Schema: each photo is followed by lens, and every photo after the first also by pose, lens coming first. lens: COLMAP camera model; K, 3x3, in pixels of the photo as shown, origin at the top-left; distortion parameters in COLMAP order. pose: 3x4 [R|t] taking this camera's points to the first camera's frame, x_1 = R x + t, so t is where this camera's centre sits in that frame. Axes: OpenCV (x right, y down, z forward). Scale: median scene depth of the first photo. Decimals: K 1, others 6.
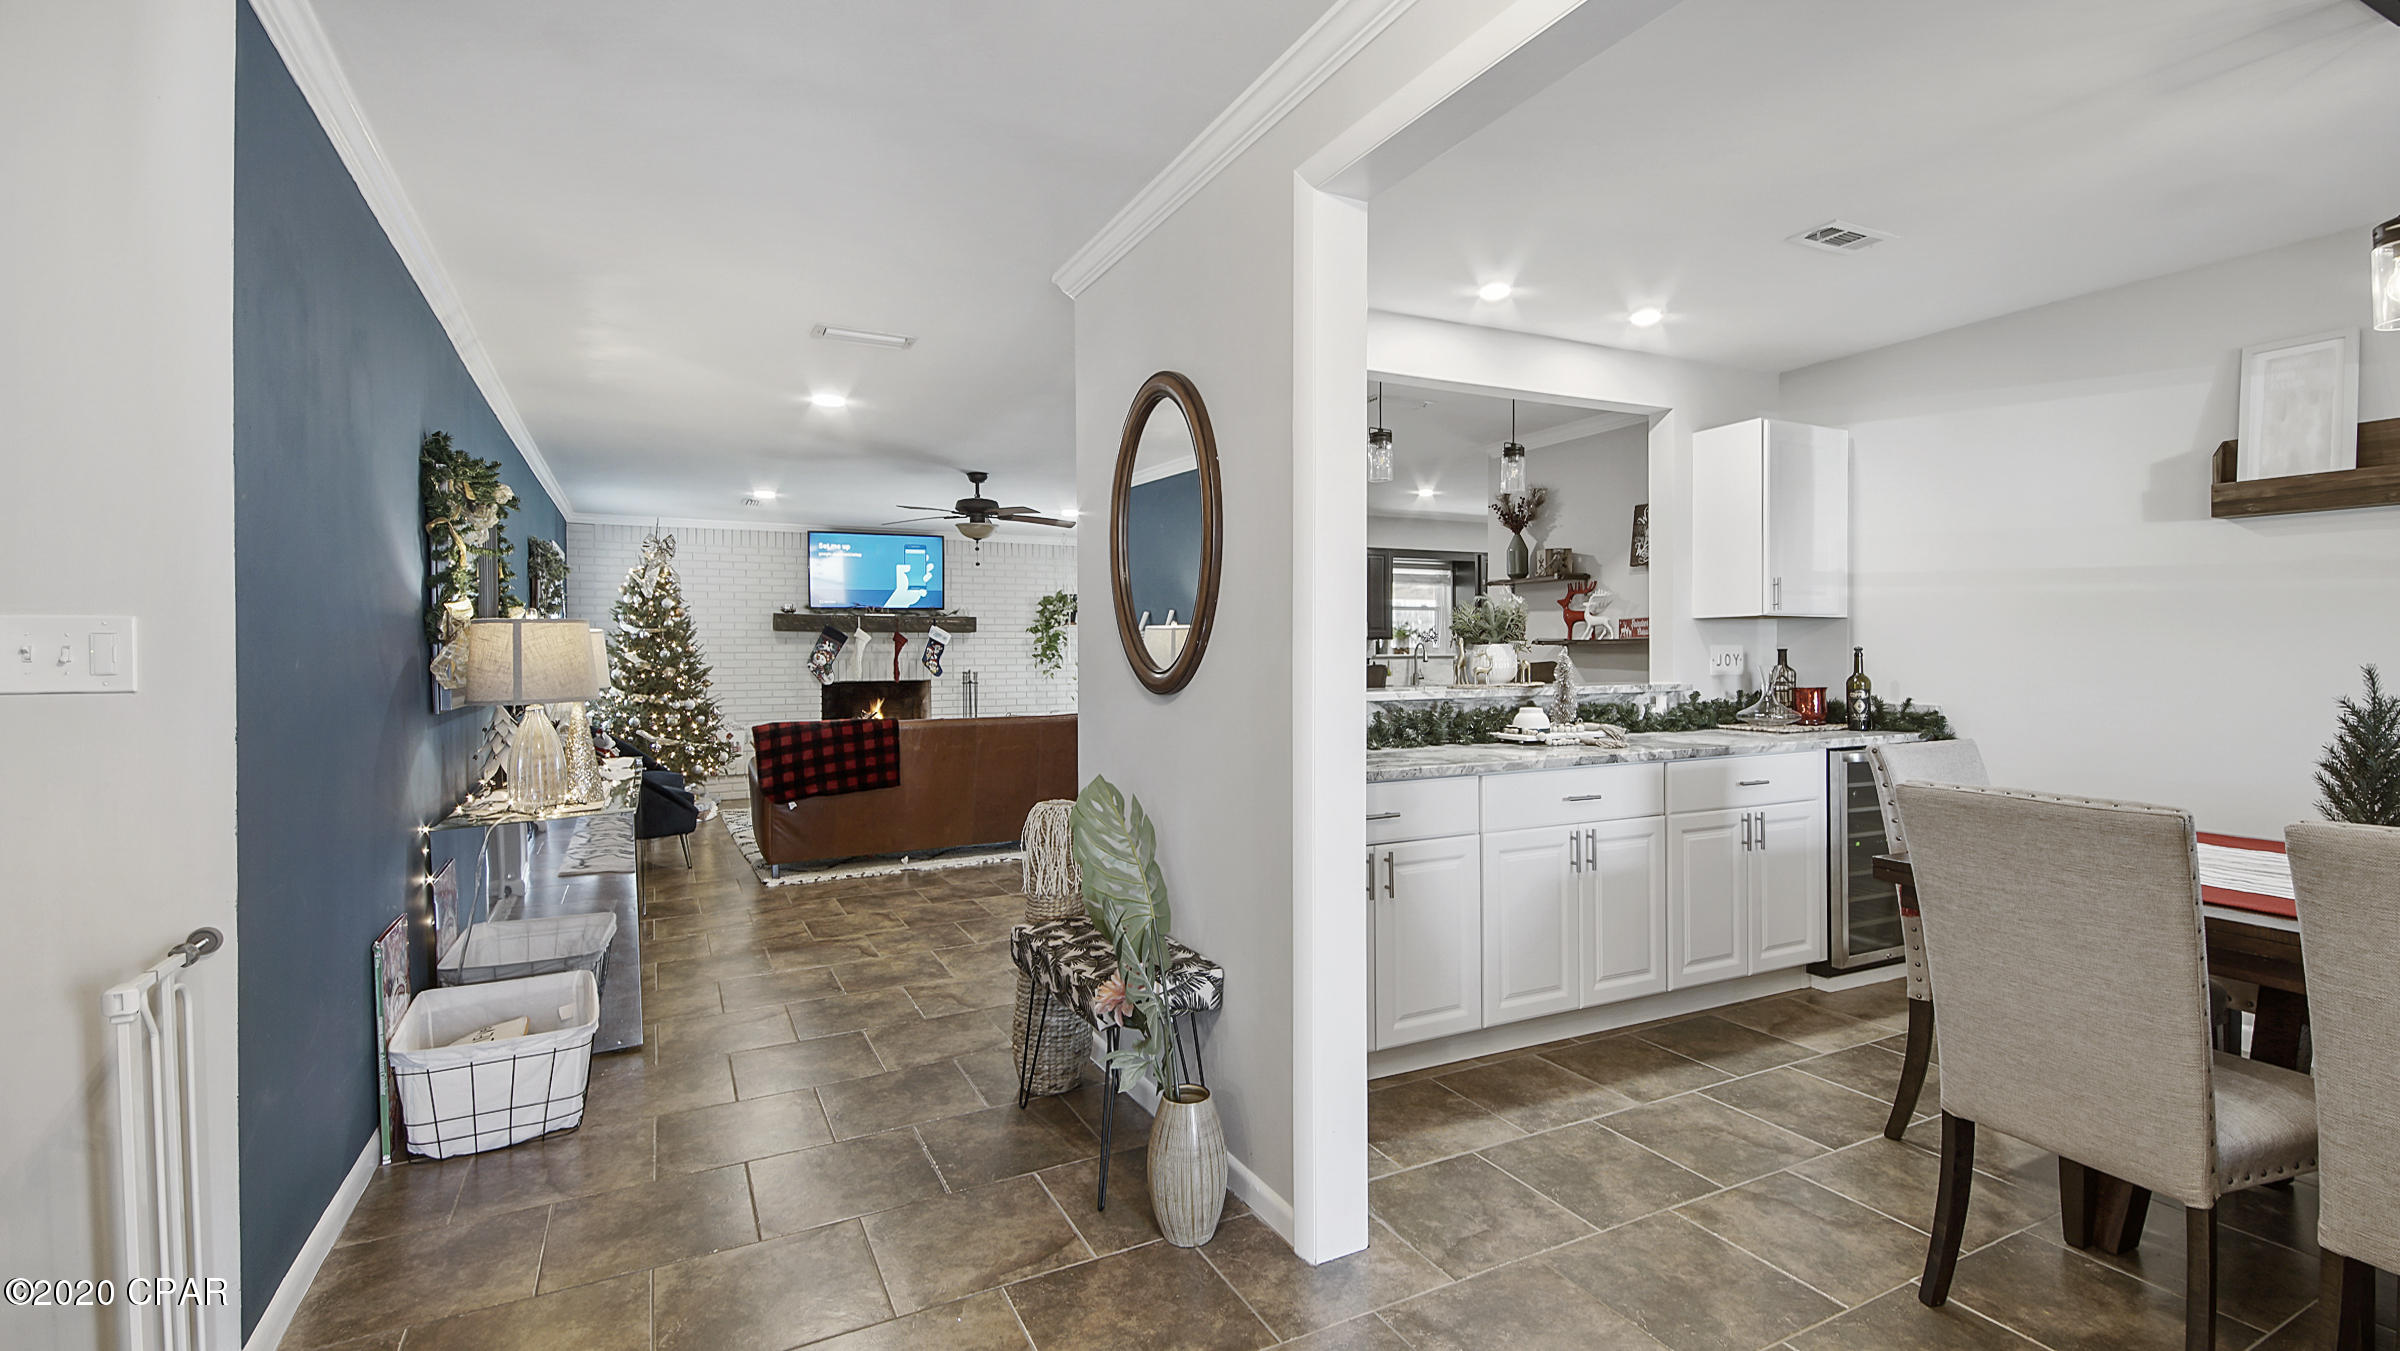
lens RADIAL K [[1128.1, 0, 1237.1], [0, 1128.1, 653.2], [0, 0, 1]] dist [0.034140, -0.022070]
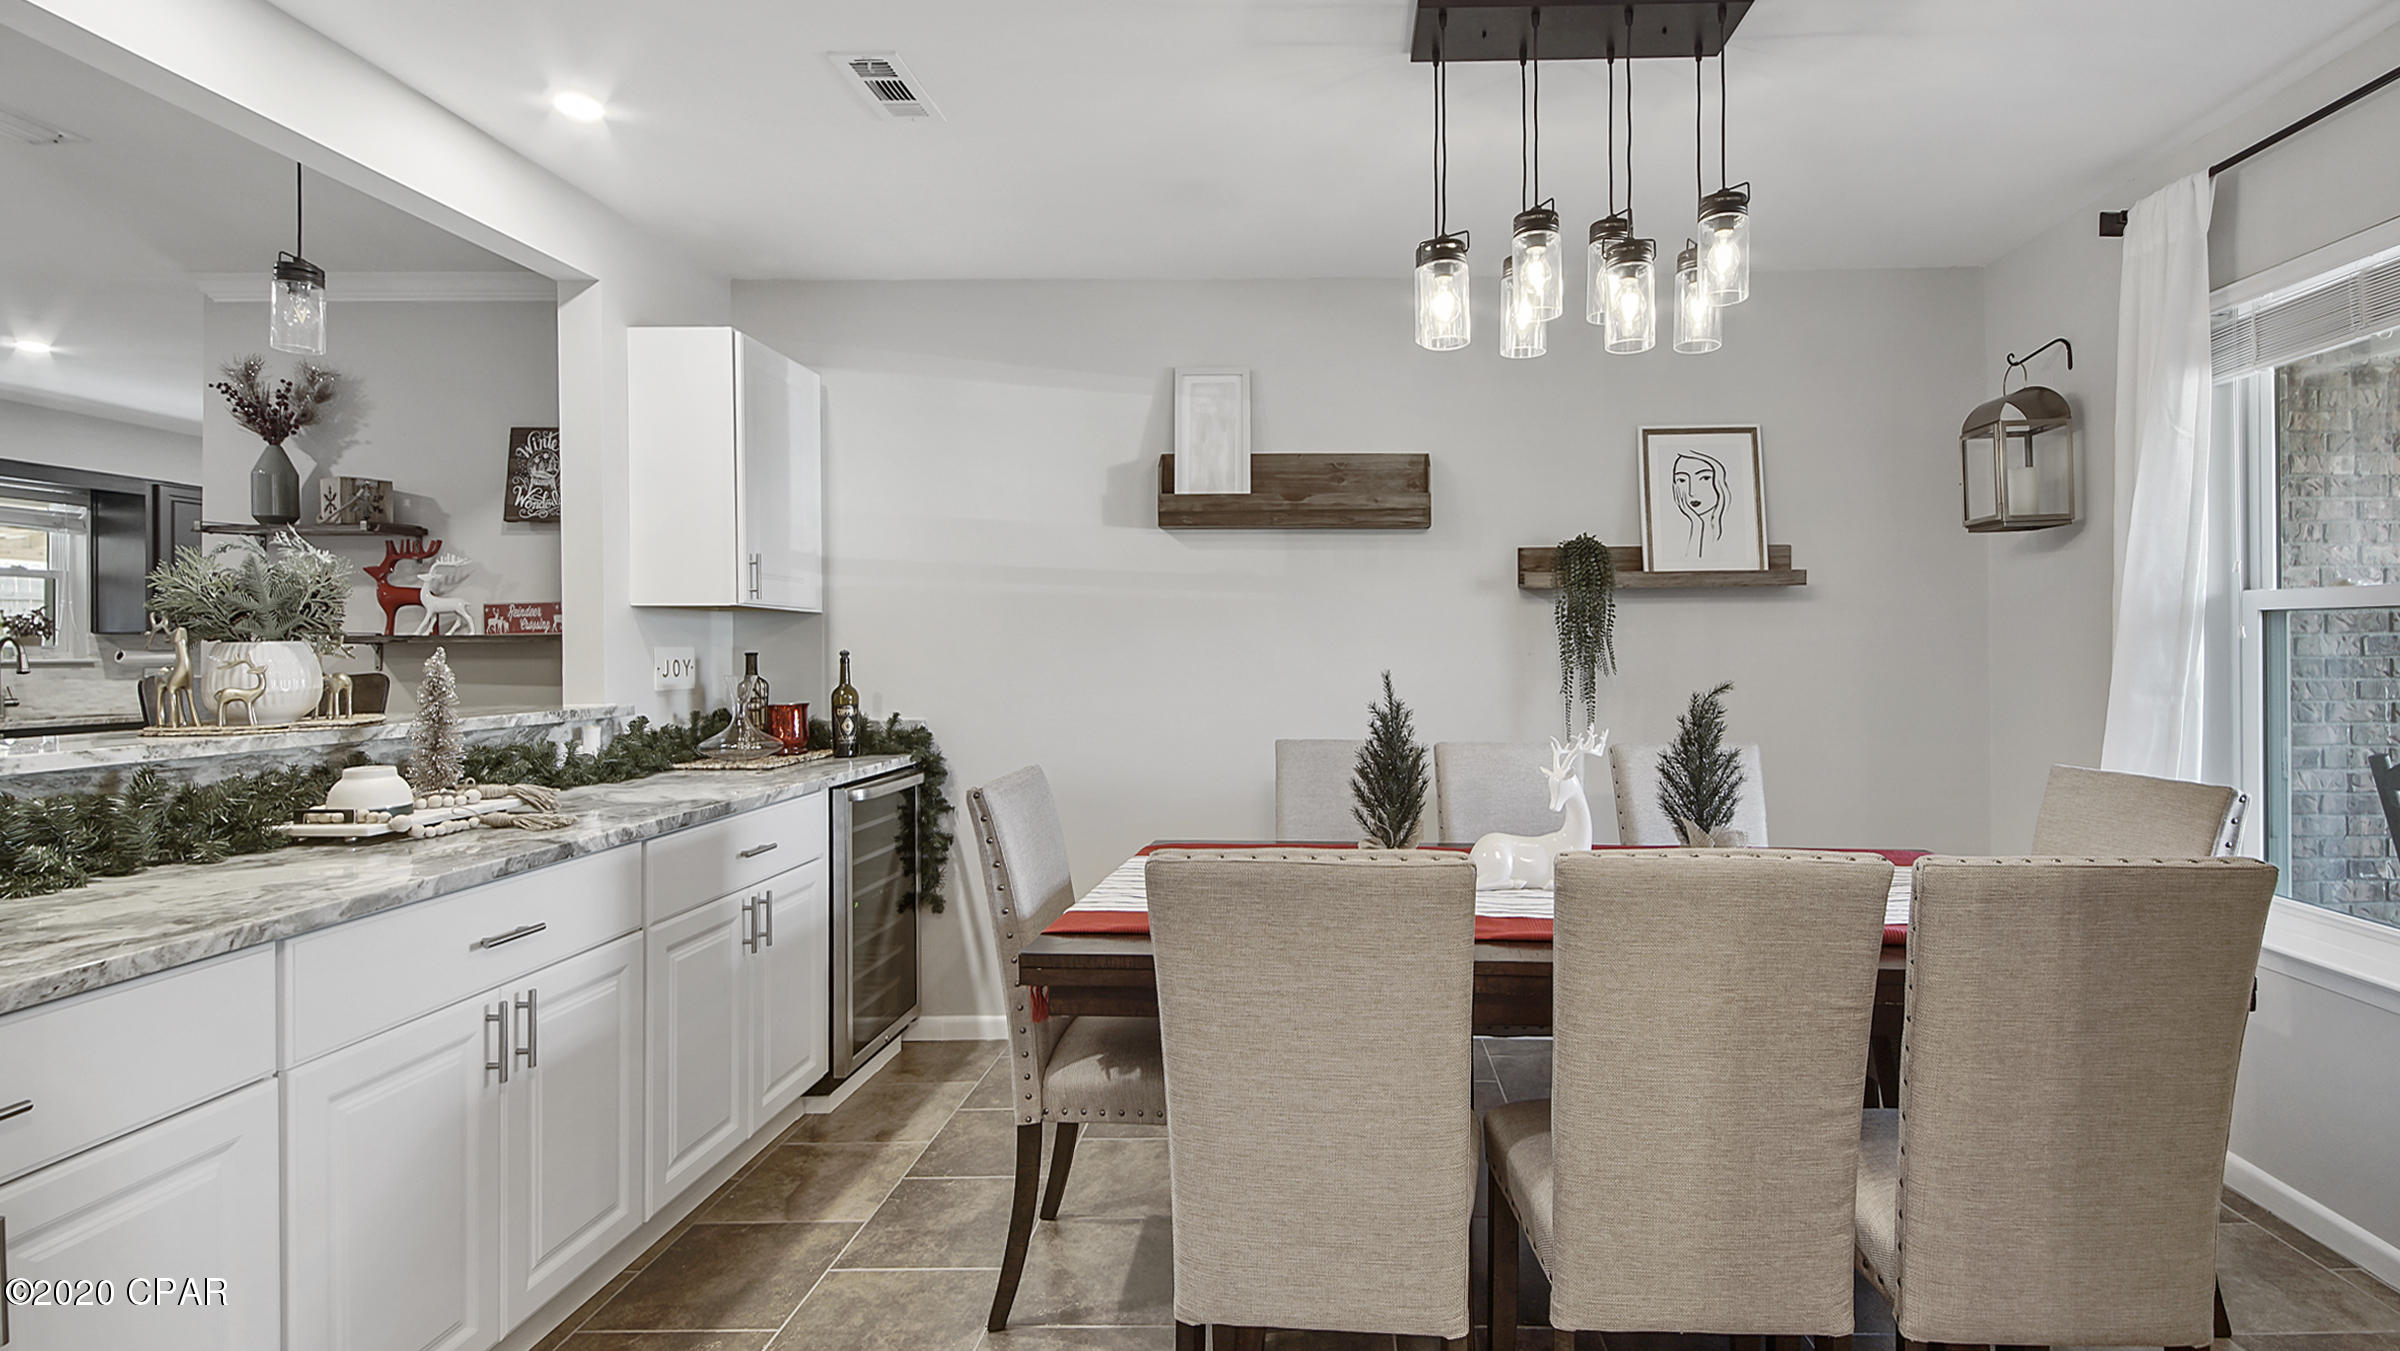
lens RADIAL K [[1128.1, 0, 1237.1], [0, 1128.1, 653.2], [0, 0, 1]] dist [0.034140, -0.022070]
pose [[0.535844, 0.002969, 0.844312, 0.032678], [-0.001470, 0.999996, -0.002583, -0.002117], [-0.844316, 0.000143, 0.535846, 0.367422]]
